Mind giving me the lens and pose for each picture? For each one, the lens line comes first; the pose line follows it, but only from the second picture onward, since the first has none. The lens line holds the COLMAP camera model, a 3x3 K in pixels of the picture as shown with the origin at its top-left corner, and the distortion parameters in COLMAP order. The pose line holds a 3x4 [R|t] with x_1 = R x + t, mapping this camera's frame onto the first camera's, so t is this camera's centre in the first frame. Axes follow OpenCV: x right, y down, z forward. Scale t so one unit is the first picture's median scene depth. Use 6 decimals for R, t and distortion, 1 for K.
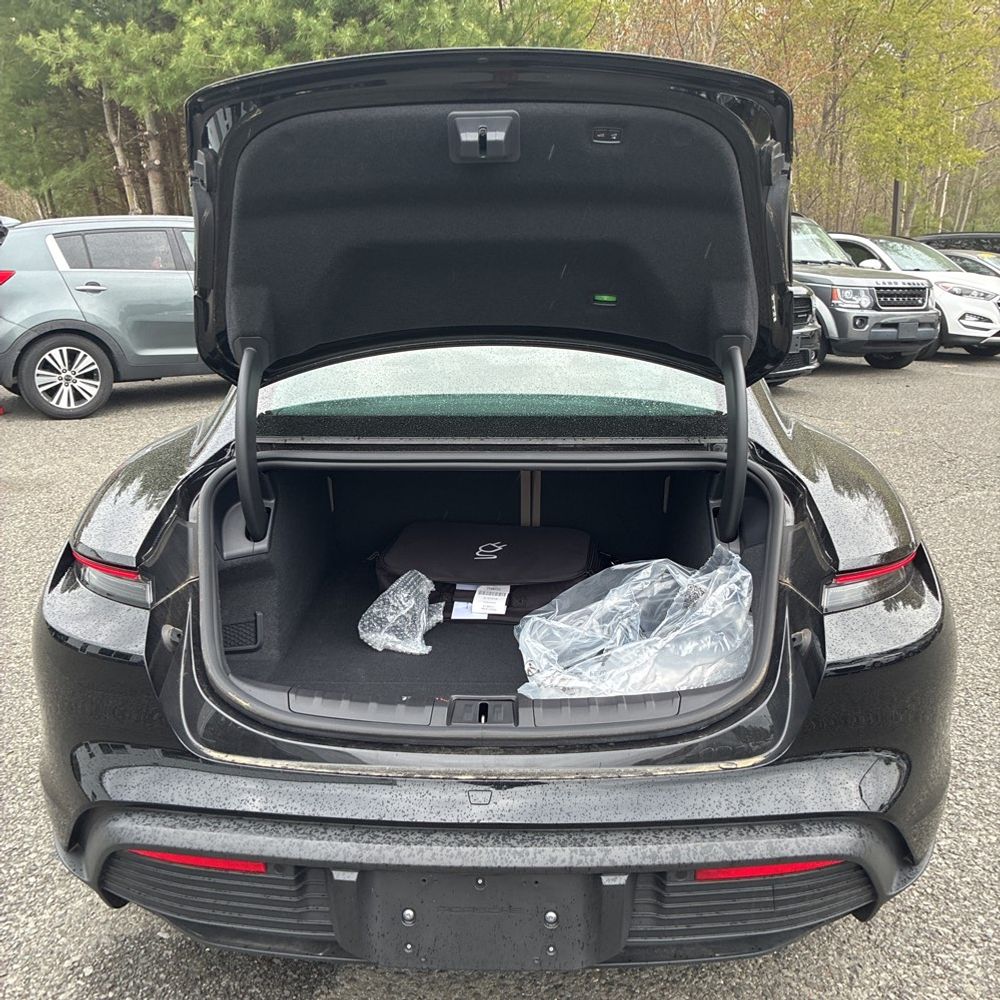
lens RADIAL K [[1033.7, 0, 492.0], [0, 1033.7, 500.1], [0, 0, 1]] dist [0.039748, -0.041750]
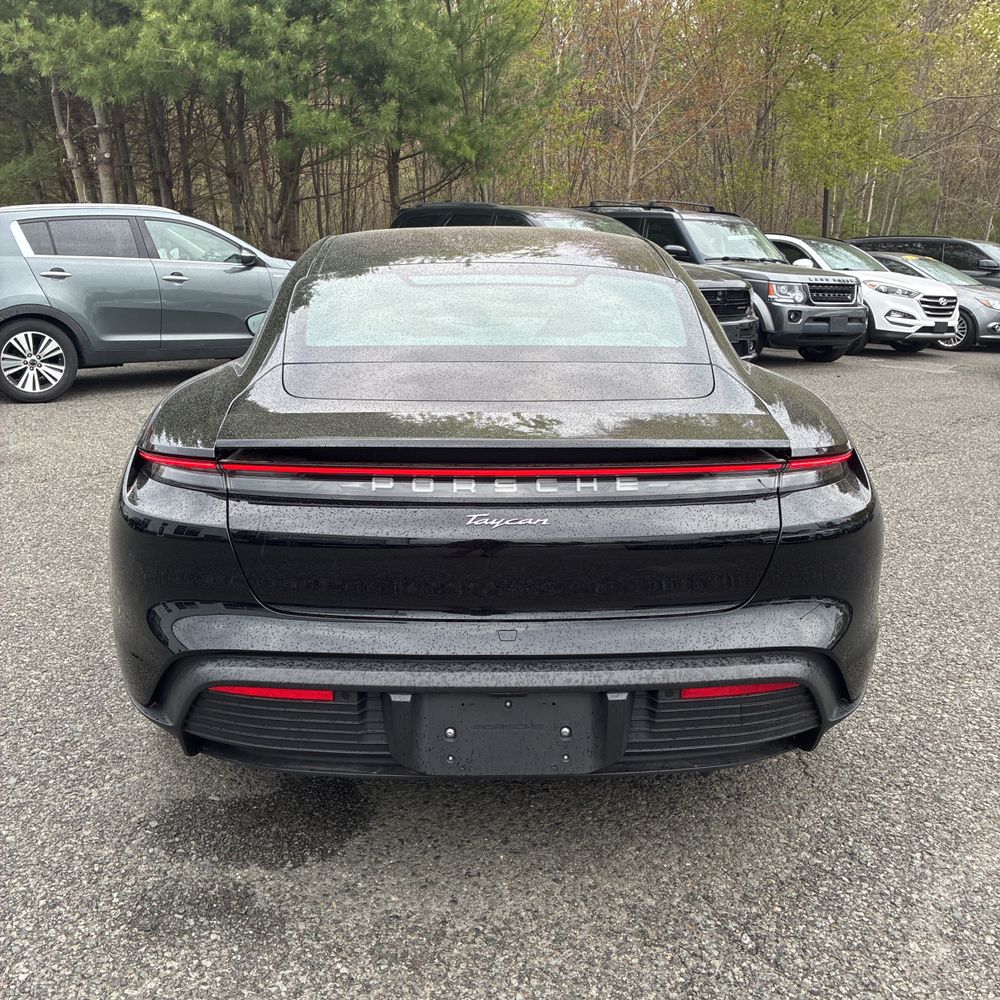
lens RADIAL K [[1017.0, 0, 502.2], [0, 1017.0, 502.3], [0, 0, 1]] dist [0.023348, -0.014952]
pose [[0.998051, -0.006031, 0.062119, -0.039495], [0.005649, 0.999964, 0.006320, 0.050924], [-0.062155, -0.005957, 0.998049, -0.088791]]
